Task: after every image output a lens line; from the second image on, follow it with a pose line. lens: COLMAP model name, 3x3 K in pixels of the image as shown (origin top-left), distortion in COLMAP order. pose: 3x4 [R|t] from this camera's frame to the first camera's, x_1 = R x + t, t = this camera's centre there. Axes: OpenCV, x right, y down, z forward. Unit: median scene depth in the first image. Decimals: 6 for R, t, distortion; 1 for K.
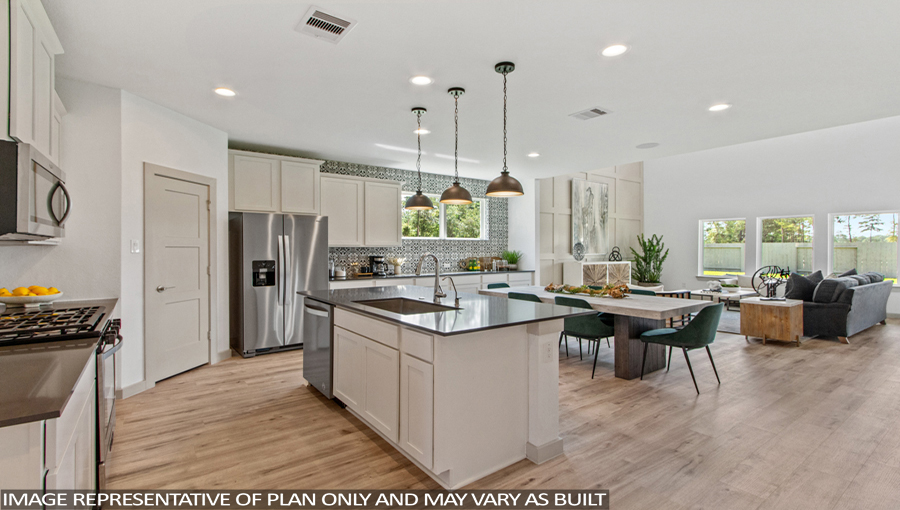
lens RADIAL K [[413.0, 0, 447.0], [0, 413.0, 251.0], [0, 0, 1]] dist [-0.002105, -0.000225]
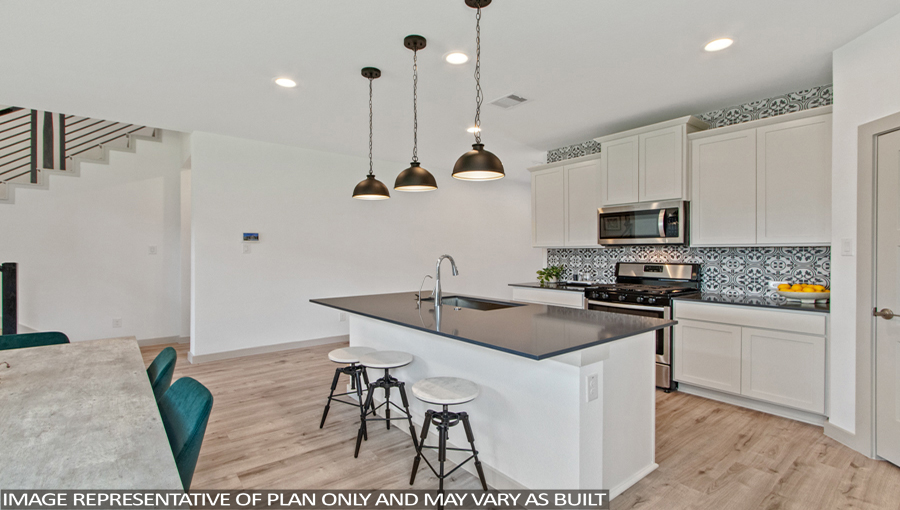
lens RADIAL K [[413.0, 0, 452.6], [0, 413.0, 252.7], [0, 0, 1]] dist [-0.002105, -0.000225]
pose [[-0.998321, 0.002043, -0.057886, -0.001438], [0.001463, 0.999948, 0.010072, -0.009792], [0.057904, 0.009970, -0.998272, 1.756622]]
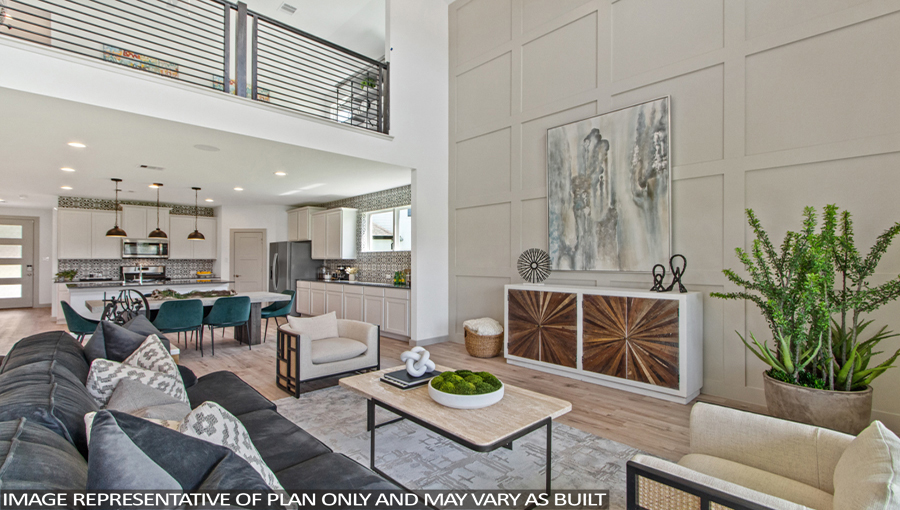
lens RADIAL K [[413.0, 0, 451.1], [0, 413.0, 257.9], [0, 0, 1]] dist [-0.002105, -0.000225]
pose [[0.141603, -0.009041, -0.989882, 2.195493], [-0.004854, 0.999940, -0.009828, -0.004239], [0.989912, 0.006197, 0.141550, 2.144652]]
